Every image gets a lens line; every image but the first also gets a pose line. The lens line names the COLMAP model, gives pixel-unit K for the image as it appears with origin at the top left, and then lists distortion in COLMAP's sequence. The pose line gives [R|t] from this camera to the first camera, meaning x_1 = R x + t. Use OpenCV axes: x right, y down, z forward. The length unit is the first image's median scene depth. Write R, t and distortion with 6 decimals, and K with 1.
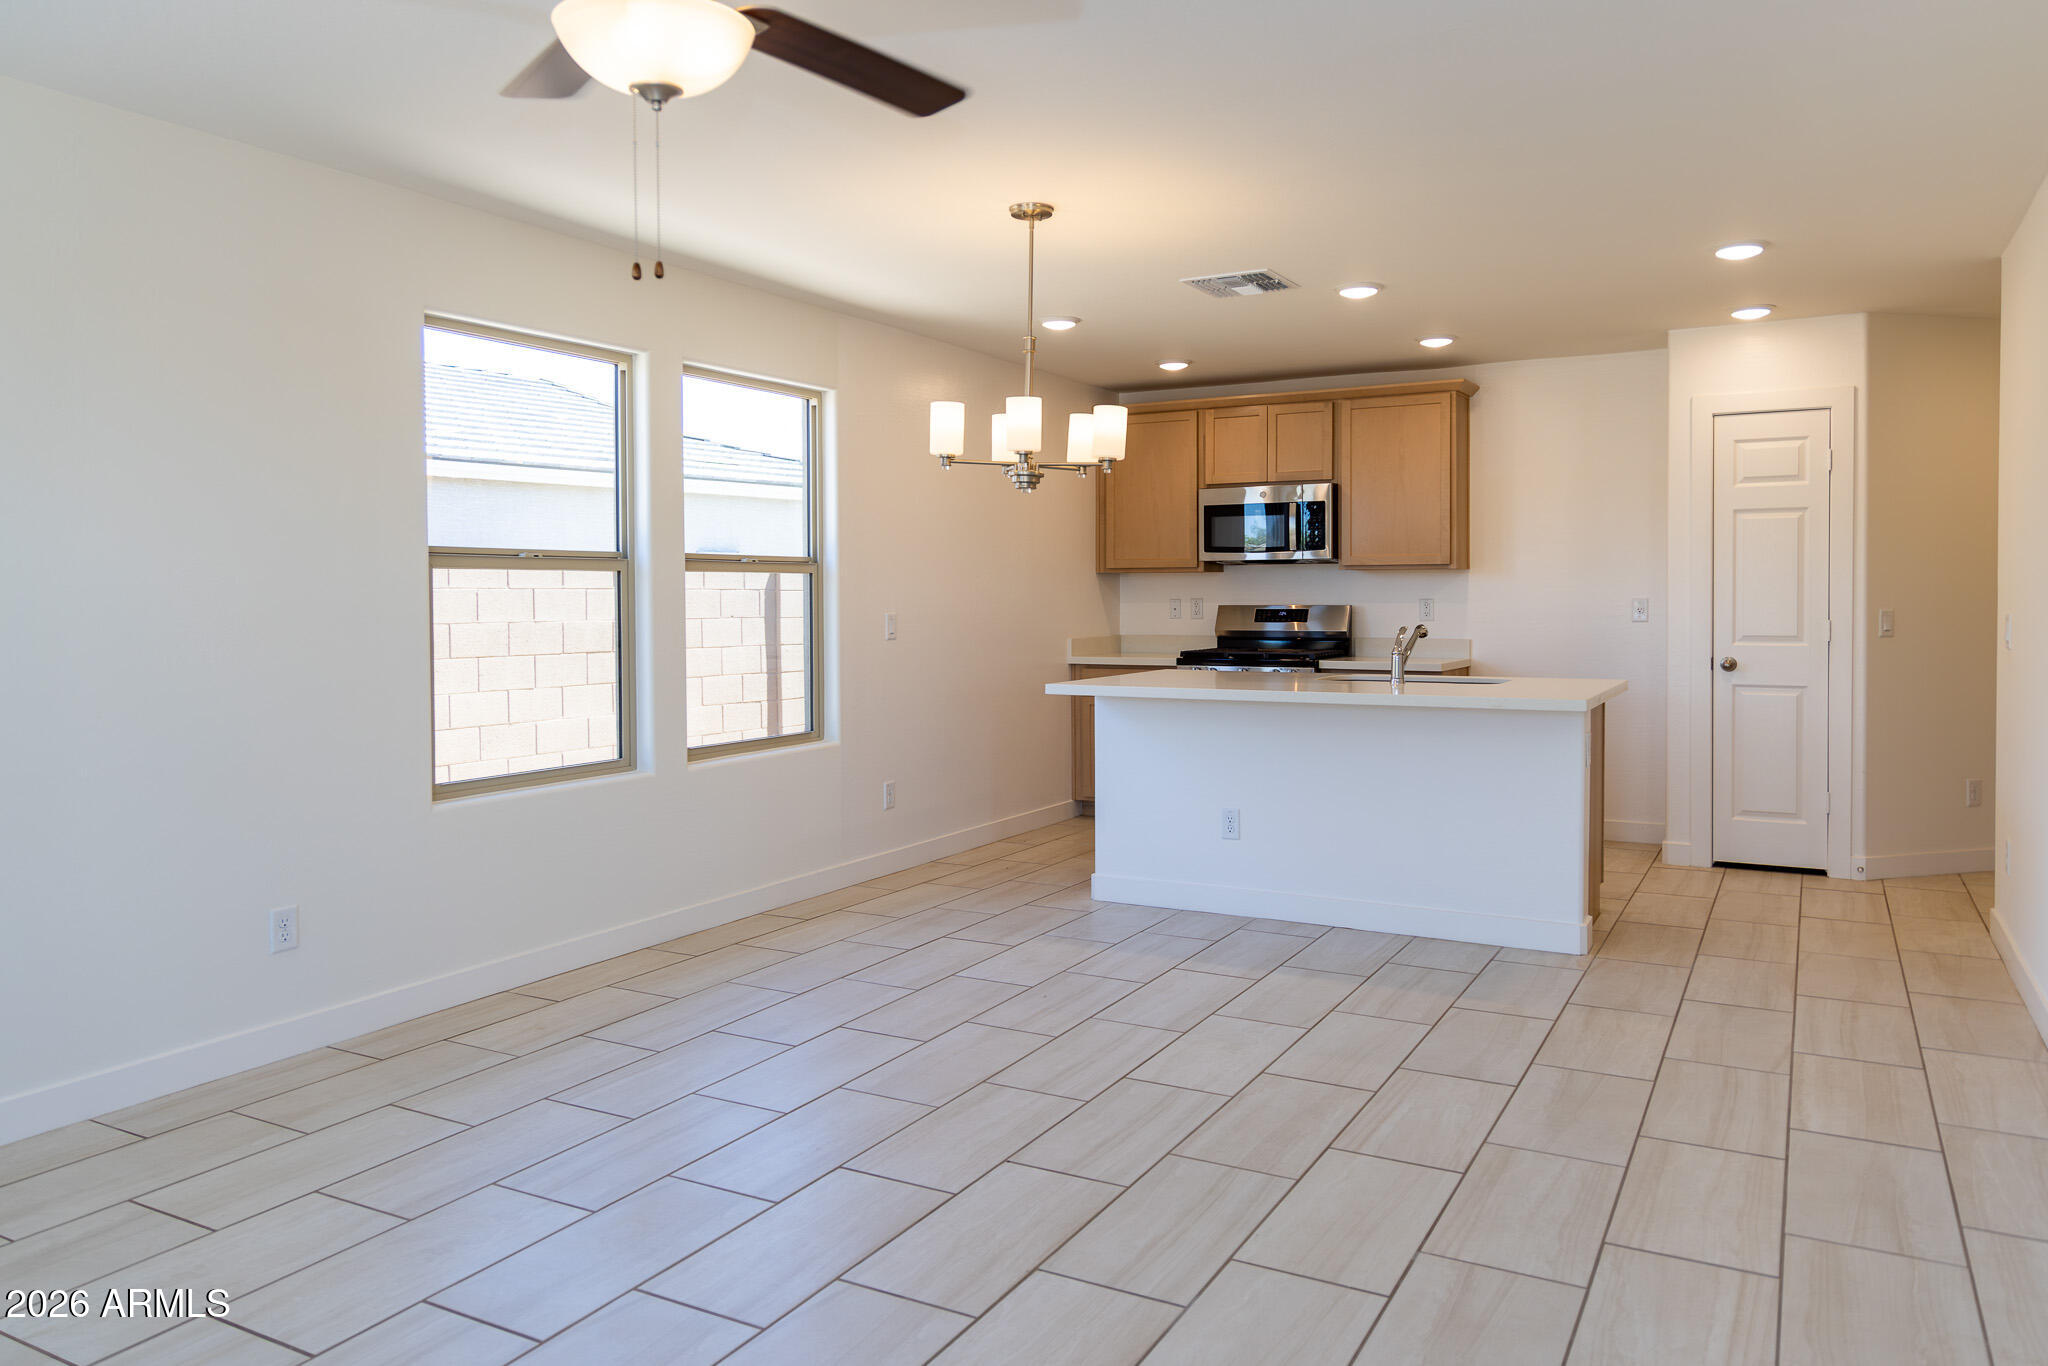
lens RADIAL K [[1474.4, 0, 1024.0], [0, 1474.4, 683.0], [0, 0, 1]] dist [0.012699, 0.004490]
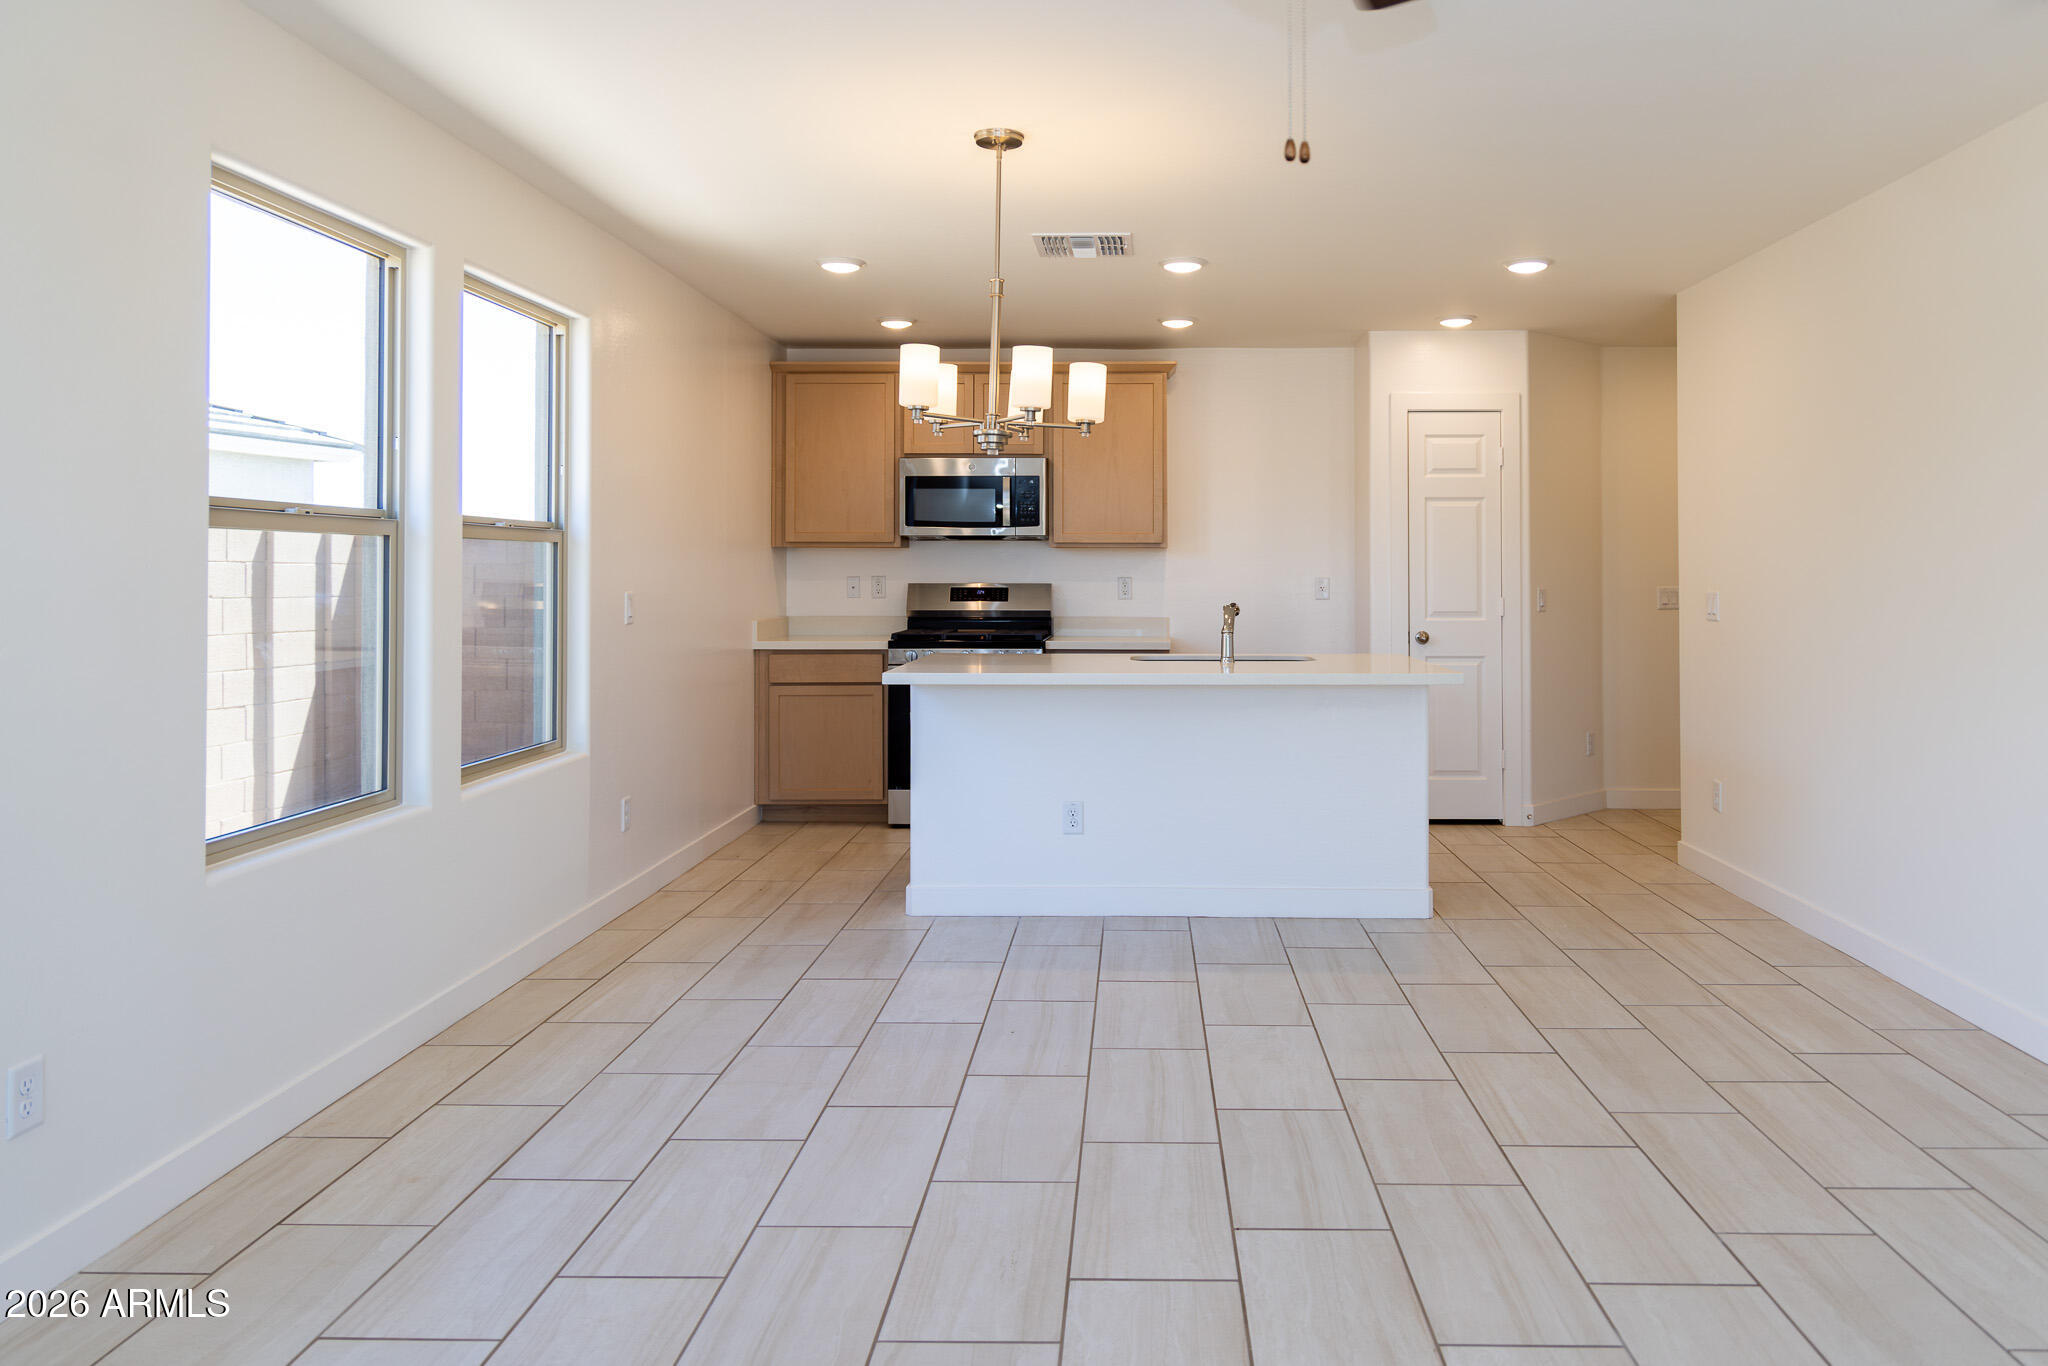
lens RADIAL K [[1498.3, 0, 1172.1], [0, 1498.3, 609.5], [0, 0, 1]] dist [0.002977, 0.000377]
pose [[0.873975, -0.007119, 0.485919, -0.204253], [0.024384, 0.999276, -0.029217, -0.005173], [-0.485359, 0.037383, 0.873515, 0.106731]]
